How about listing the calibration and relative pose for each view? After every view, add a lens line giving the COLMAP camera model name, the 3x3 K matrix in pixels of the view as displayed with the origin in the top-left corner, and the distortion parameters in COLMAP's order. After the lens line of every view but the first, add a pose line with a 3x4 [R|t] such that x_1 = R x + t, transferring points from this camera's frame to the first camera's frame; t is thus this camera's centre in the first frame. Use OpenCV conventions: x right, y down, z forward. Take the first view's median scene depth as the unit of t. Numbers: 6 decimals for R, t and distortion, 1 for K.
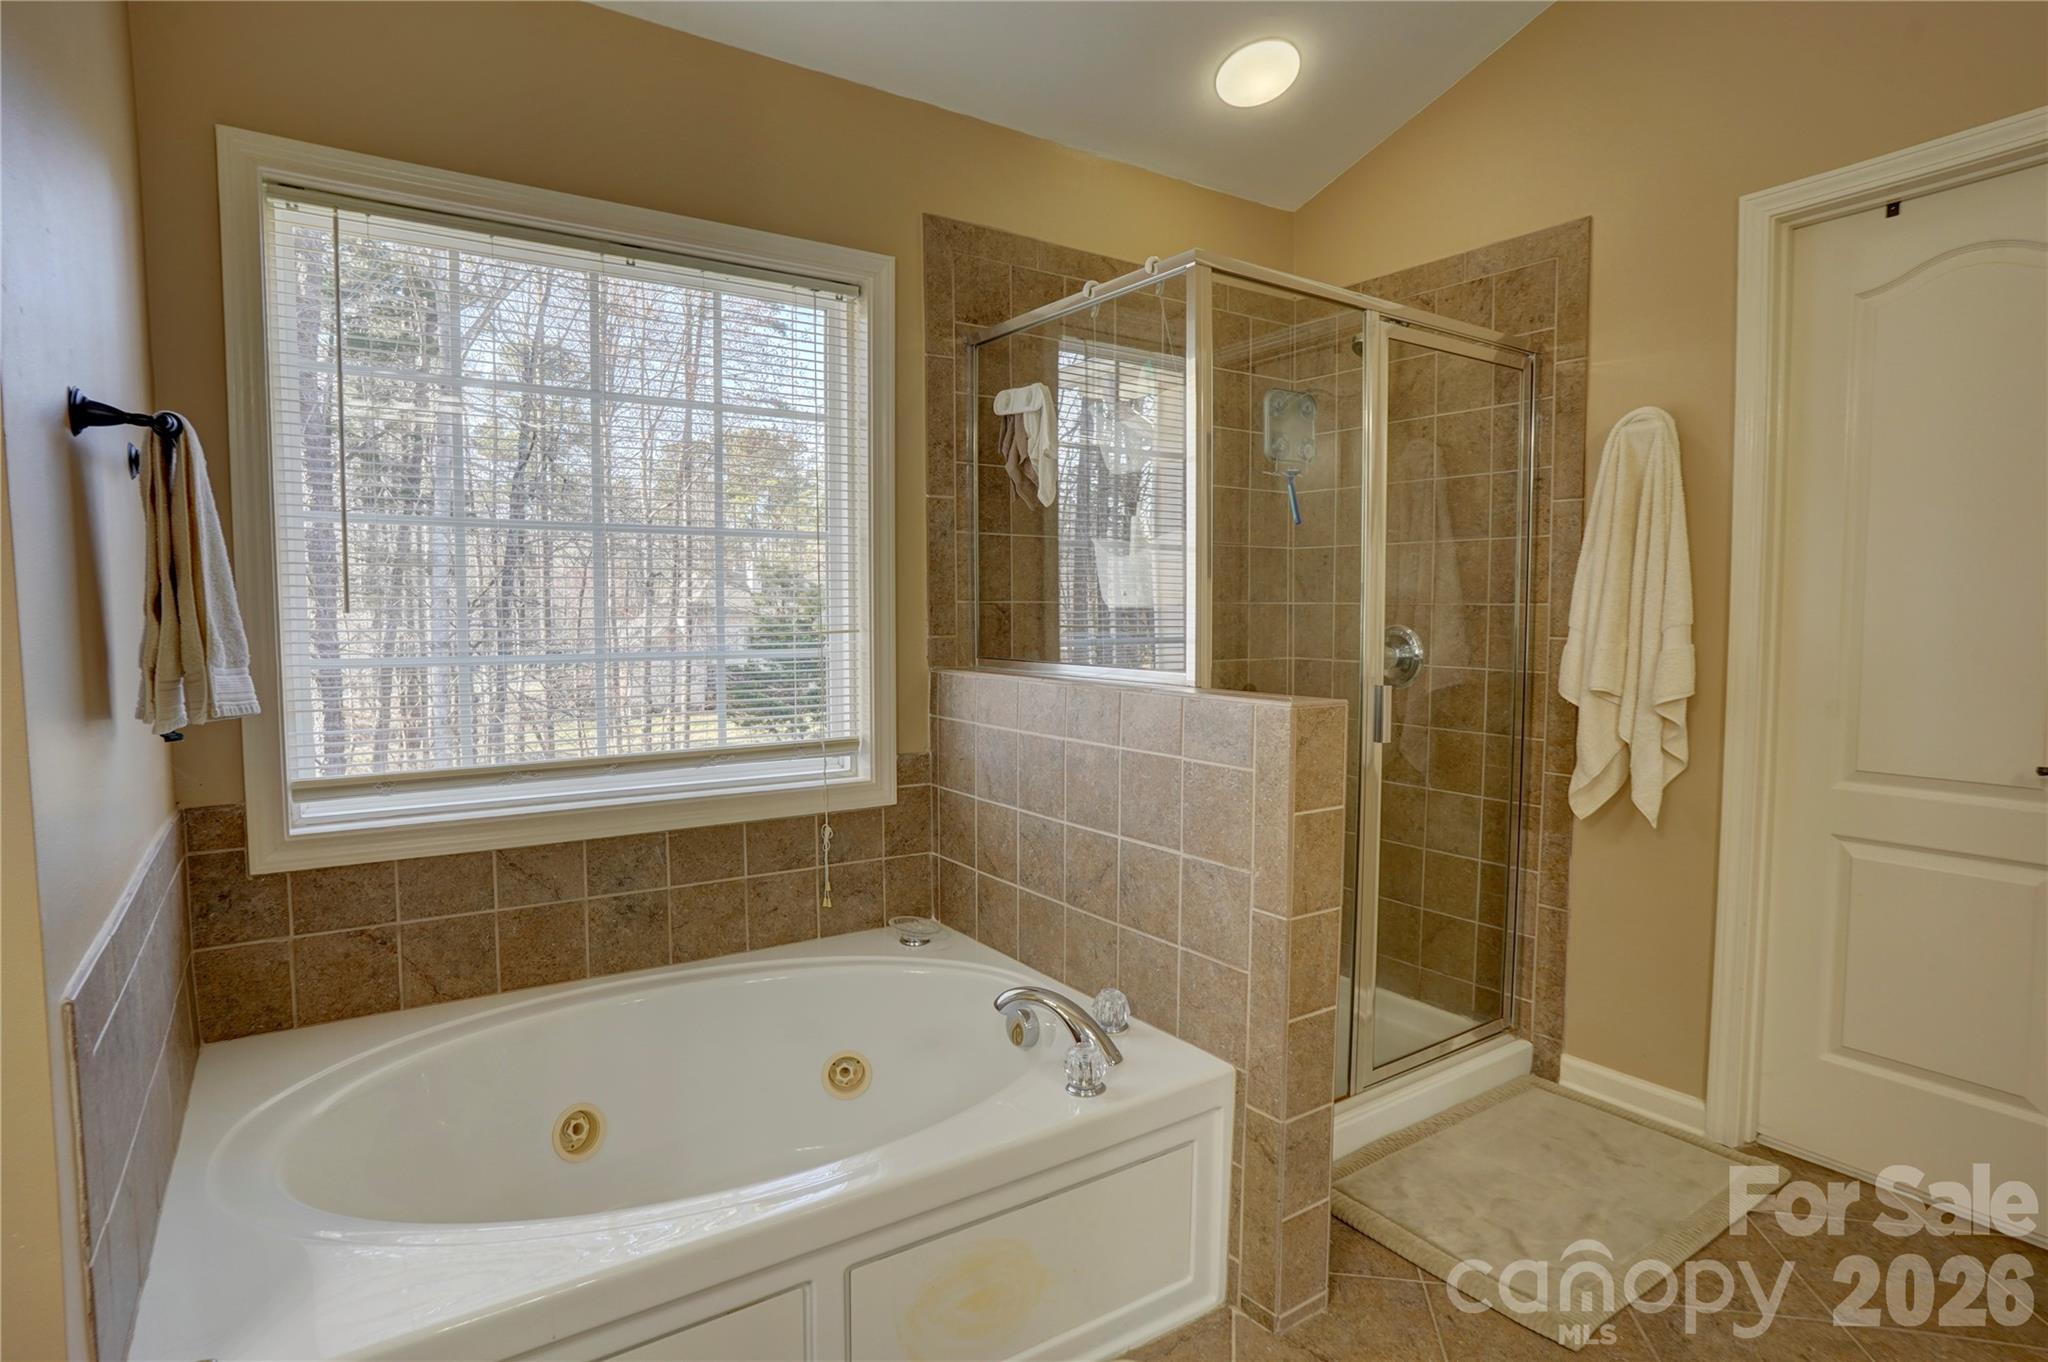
lens RADIAL K [[1072.3, 0, 1024.0], [0, 1072.3, 681.0], [0, 0, 1]] dist [-0.078291, 0.046542]
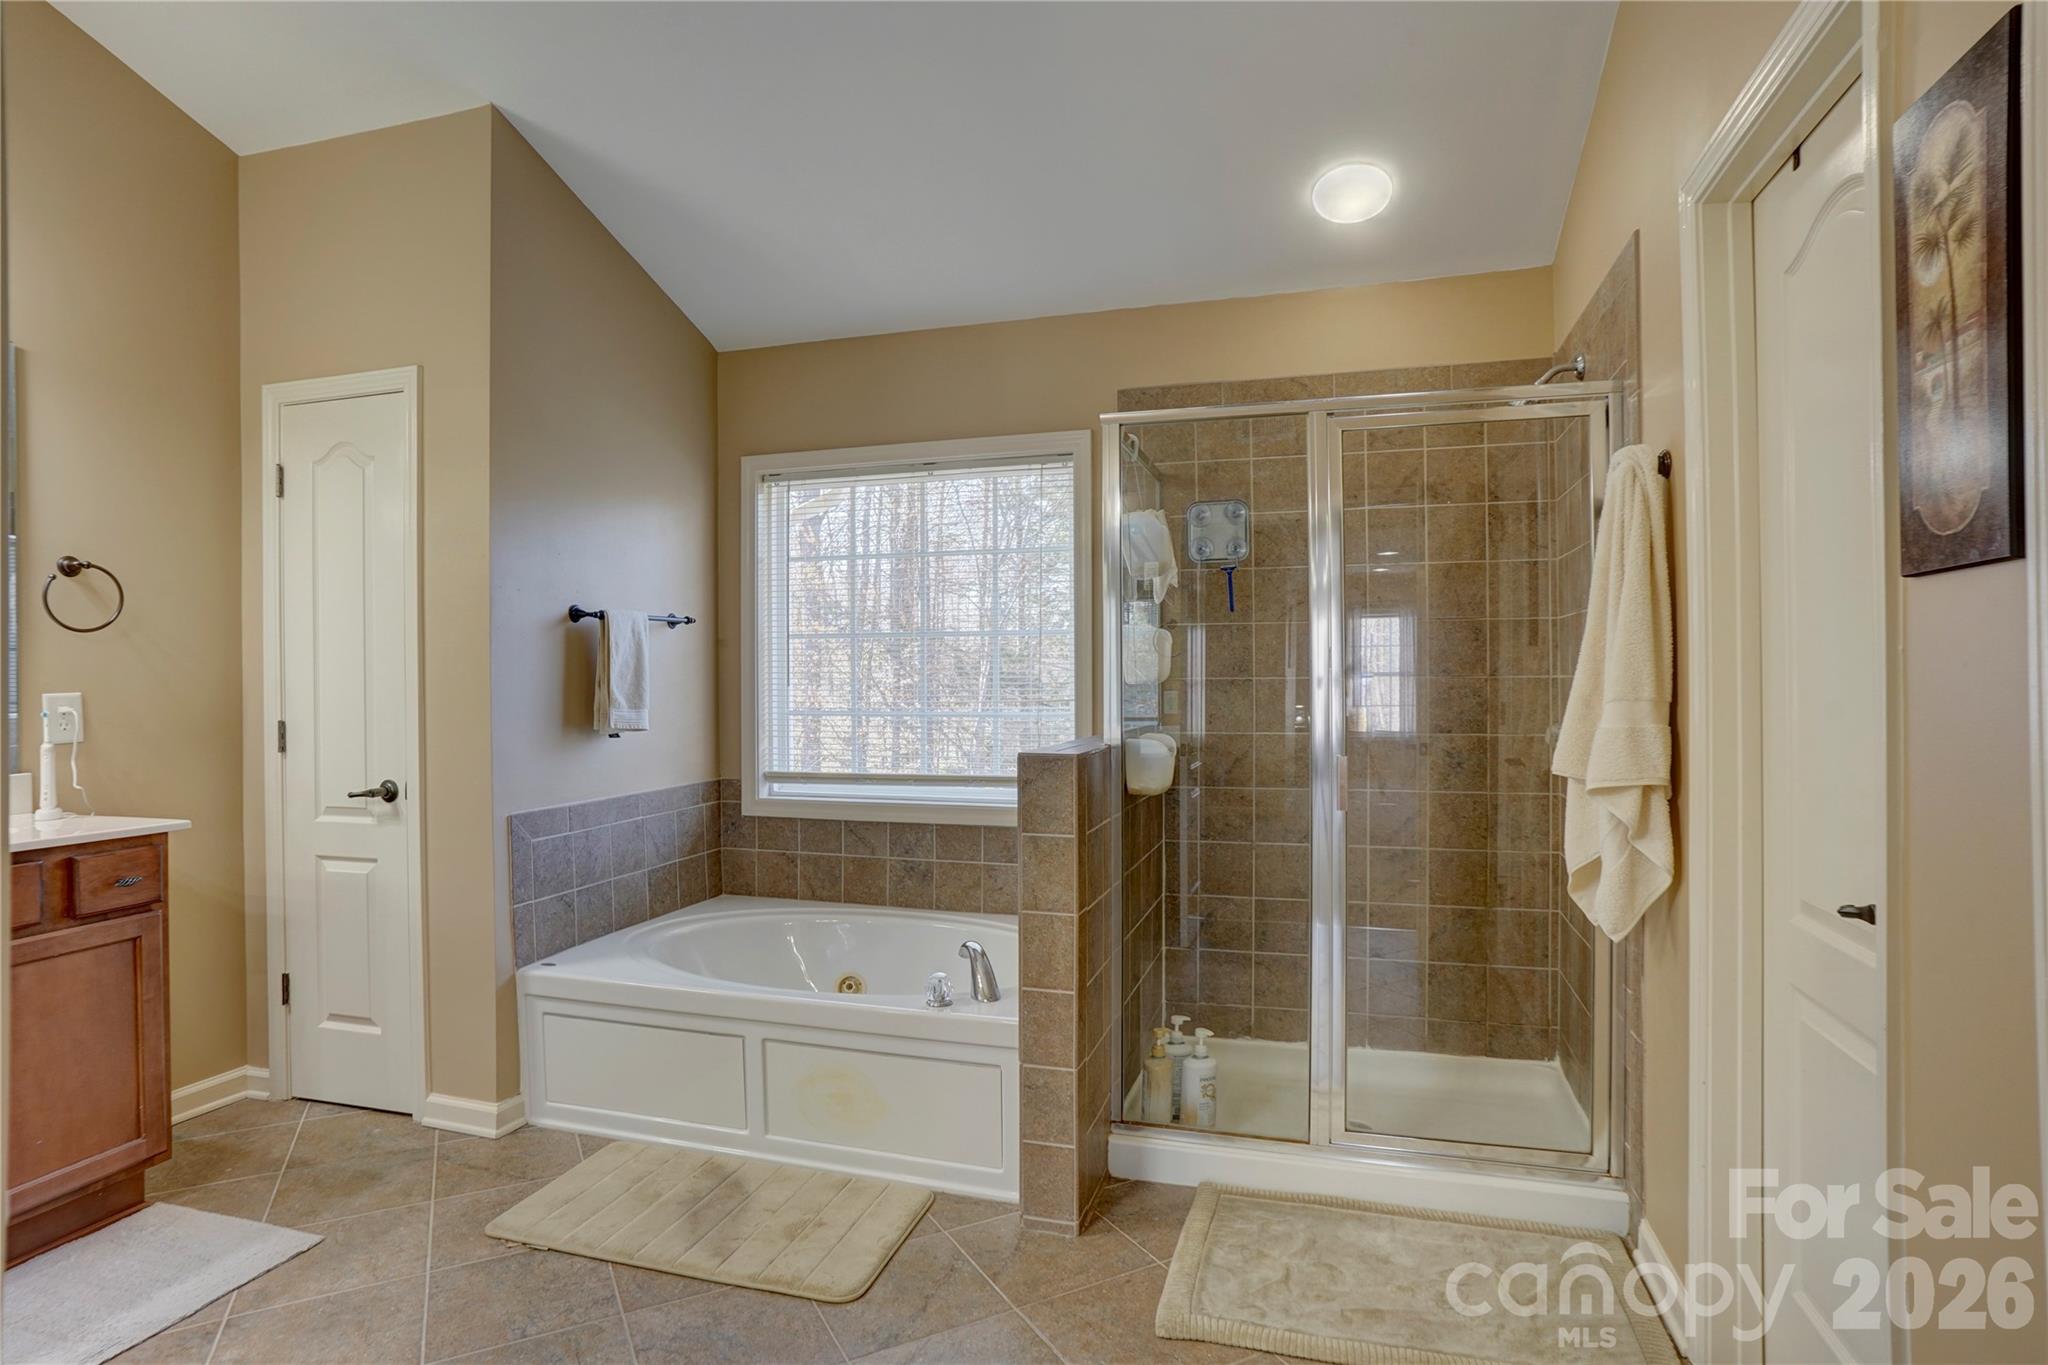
lens RADIAL K [[1072.3, 0, 1024.0], [0, 1072.3, 682.5], [0, 0, 1]] dist [-0.078291, 0.046542]
pose [[0.624633, -0.002616, -0.780914, 1.138299], [-0.048023, 0.997973, -0.041755, -0.010707], [0.779441, 0.063583, 0.623241, 0.107853]]
